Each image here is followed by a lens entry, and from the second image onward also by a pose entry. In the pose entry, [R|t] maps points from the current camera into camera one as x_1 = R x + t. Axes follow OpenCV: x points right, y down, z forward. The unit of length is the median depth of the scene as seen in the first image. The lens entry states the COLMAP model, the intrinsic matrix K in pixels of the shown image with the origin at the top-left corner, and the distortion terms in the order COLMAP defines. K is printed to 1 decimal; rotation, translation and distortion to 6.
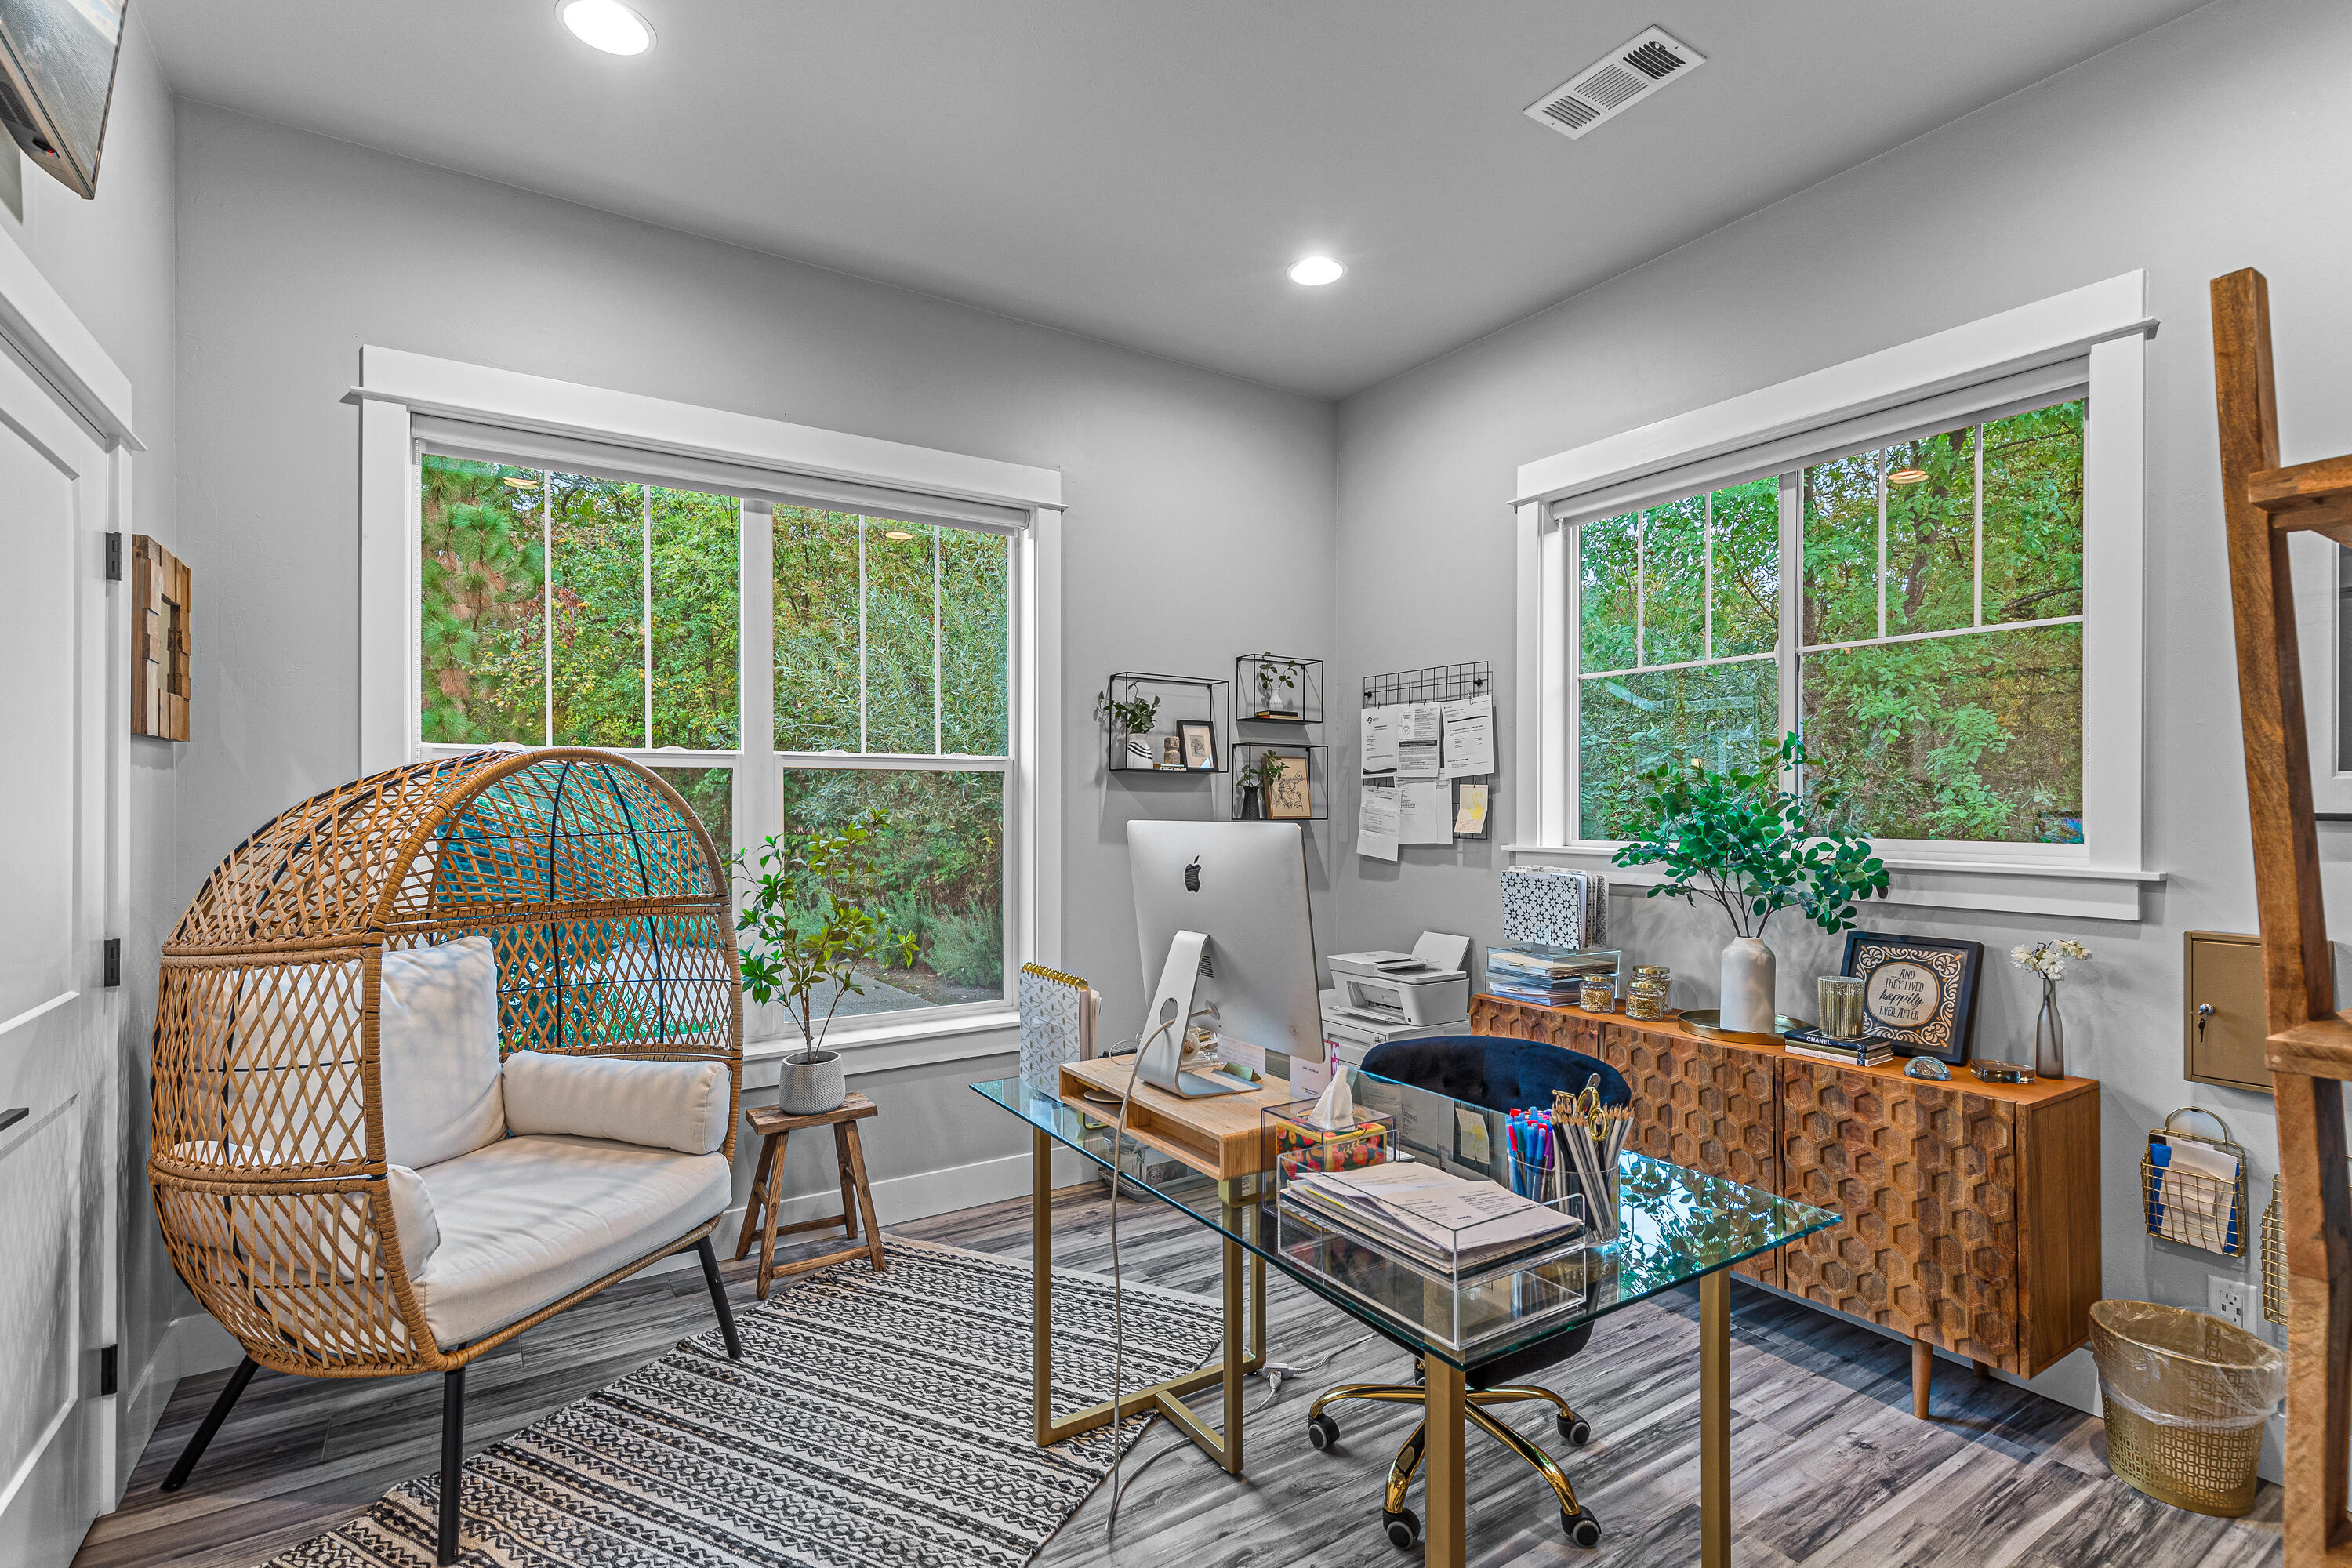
lens RADIAL K [[1074.5, 0, 1167.4], [0, 1074.5, 817.9], [0, 0, 1]] dist [0.001233, -0.000345]
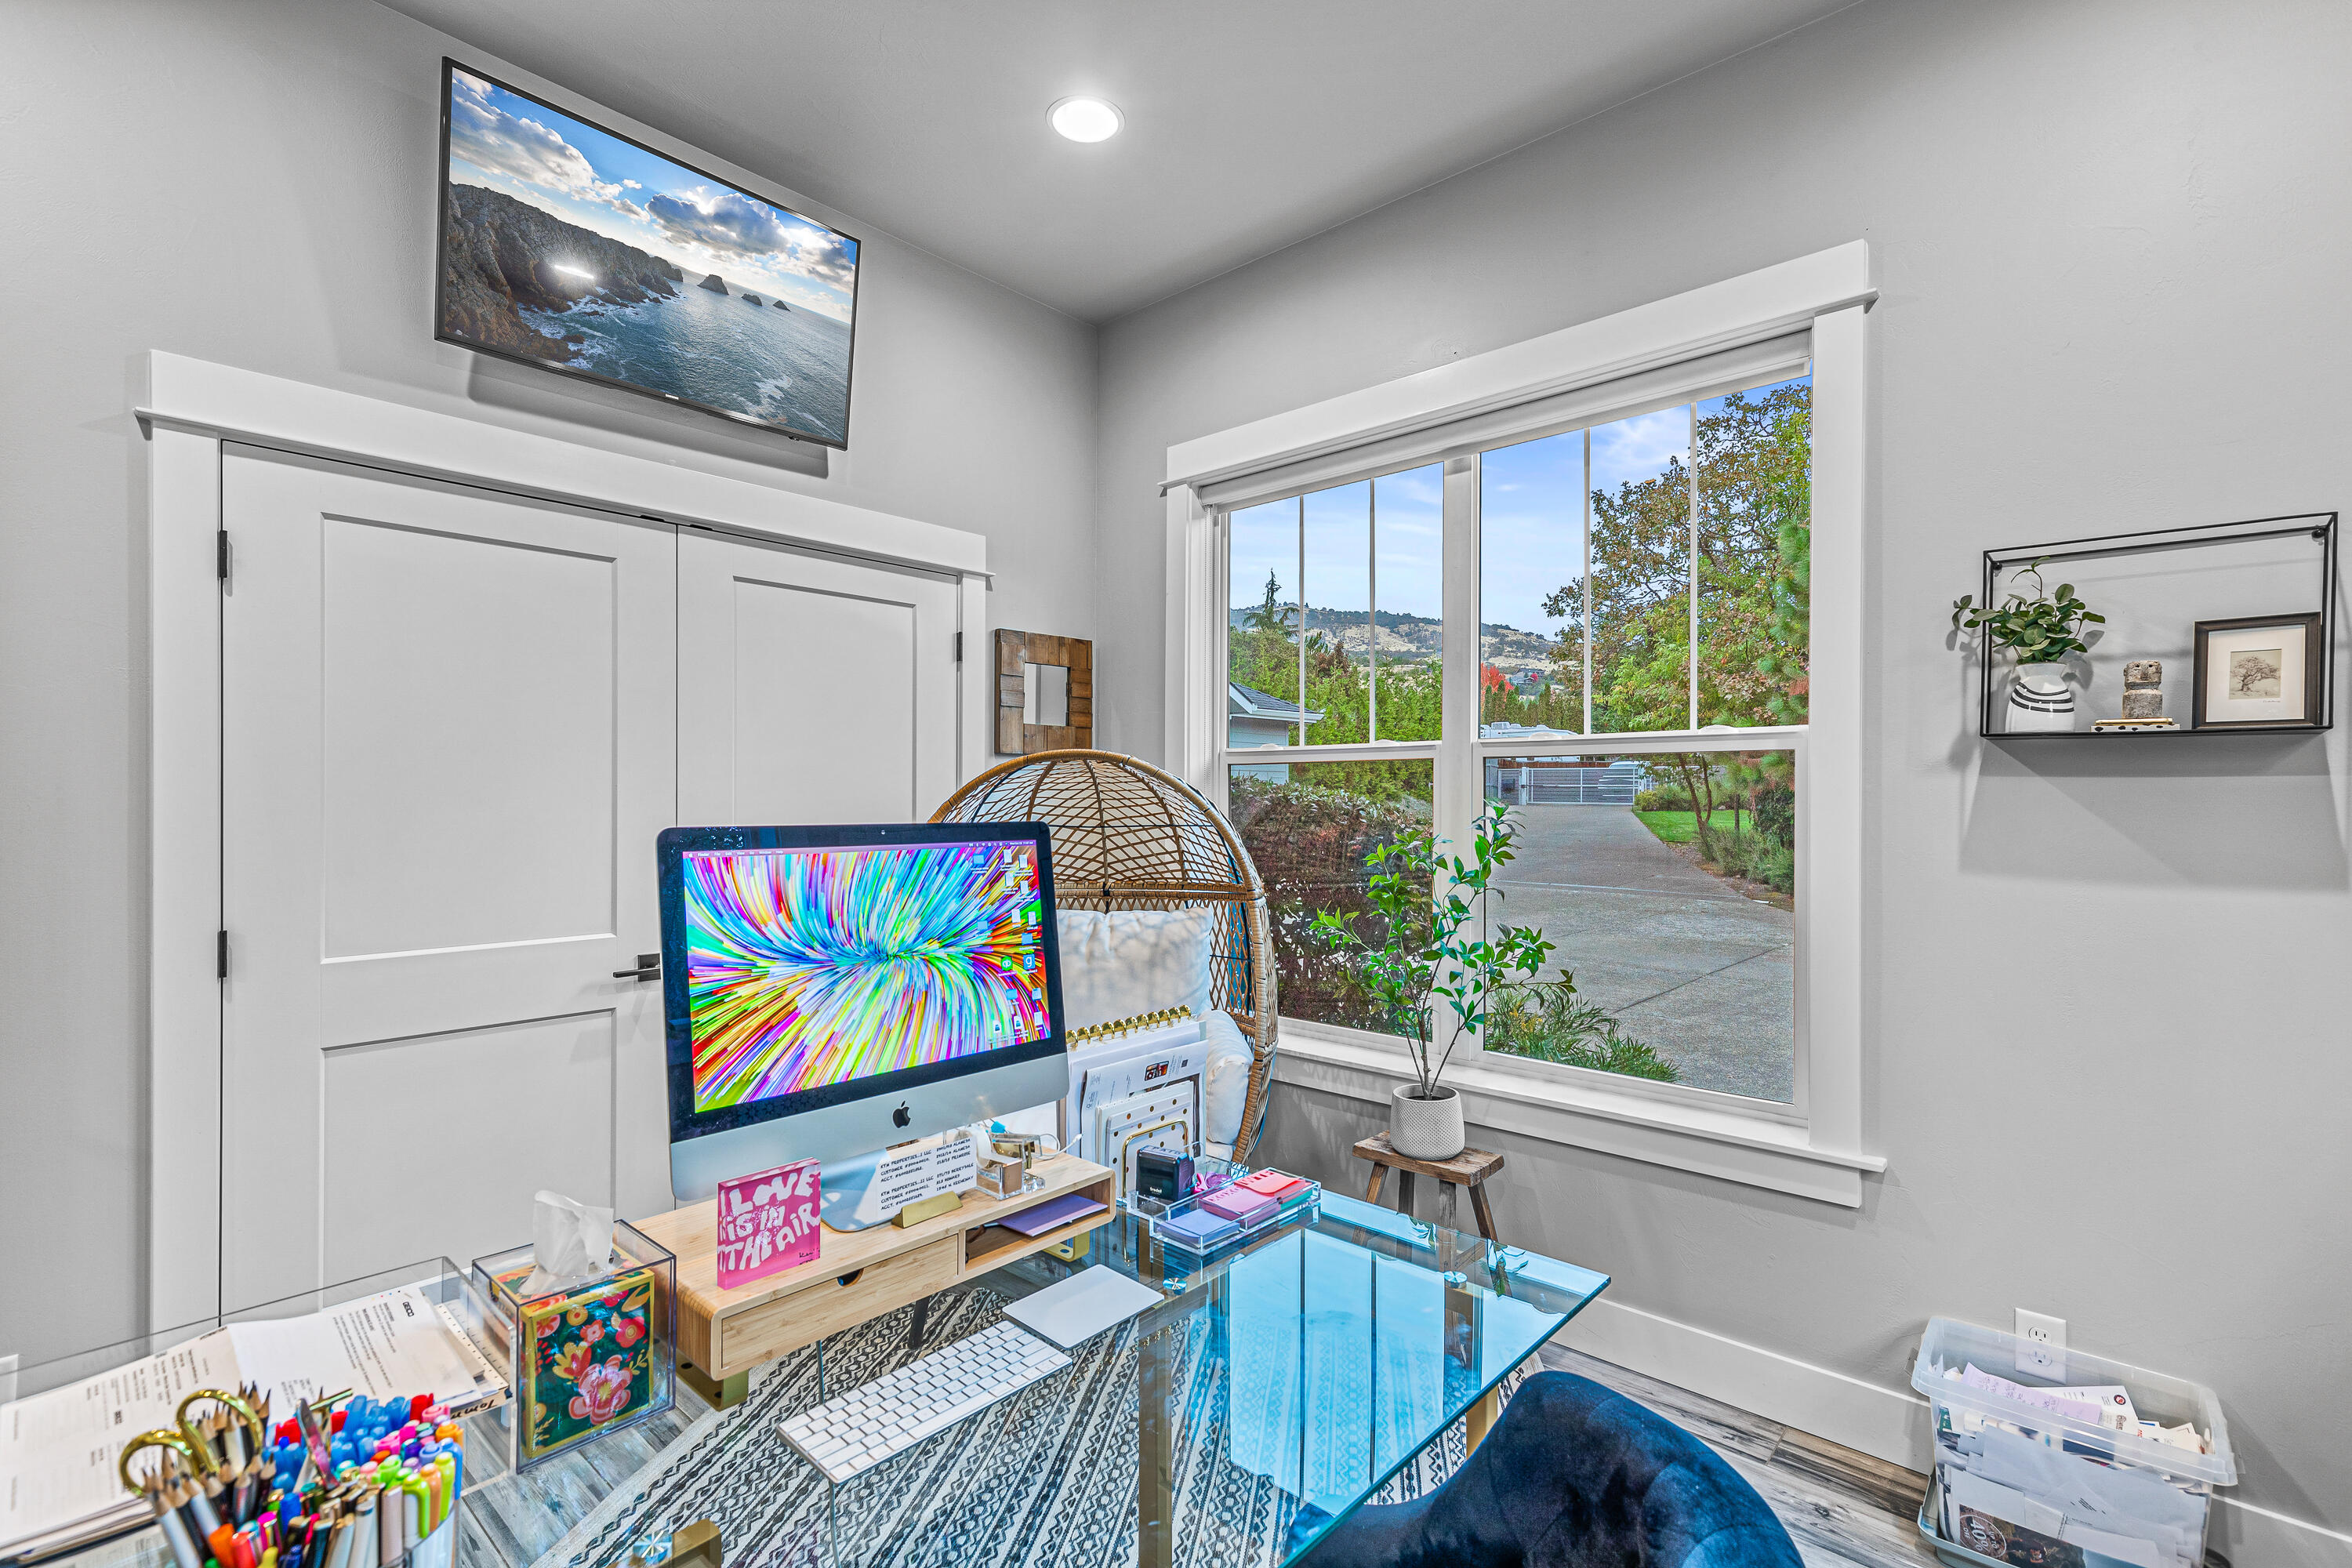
lens RADIAL K [[1074.5, 0, 1167.4], [0, 1074.5, 817.9], [0, 0, 1]] dist [0.001233, -0.000345]
pose [[0.251705, 0.029291, -0.967361, 0.373573], [-0.003439, 0.999563, 0.029371, -0.019007], [0.967798, -0.004066, 0.251696, 0.467671]]
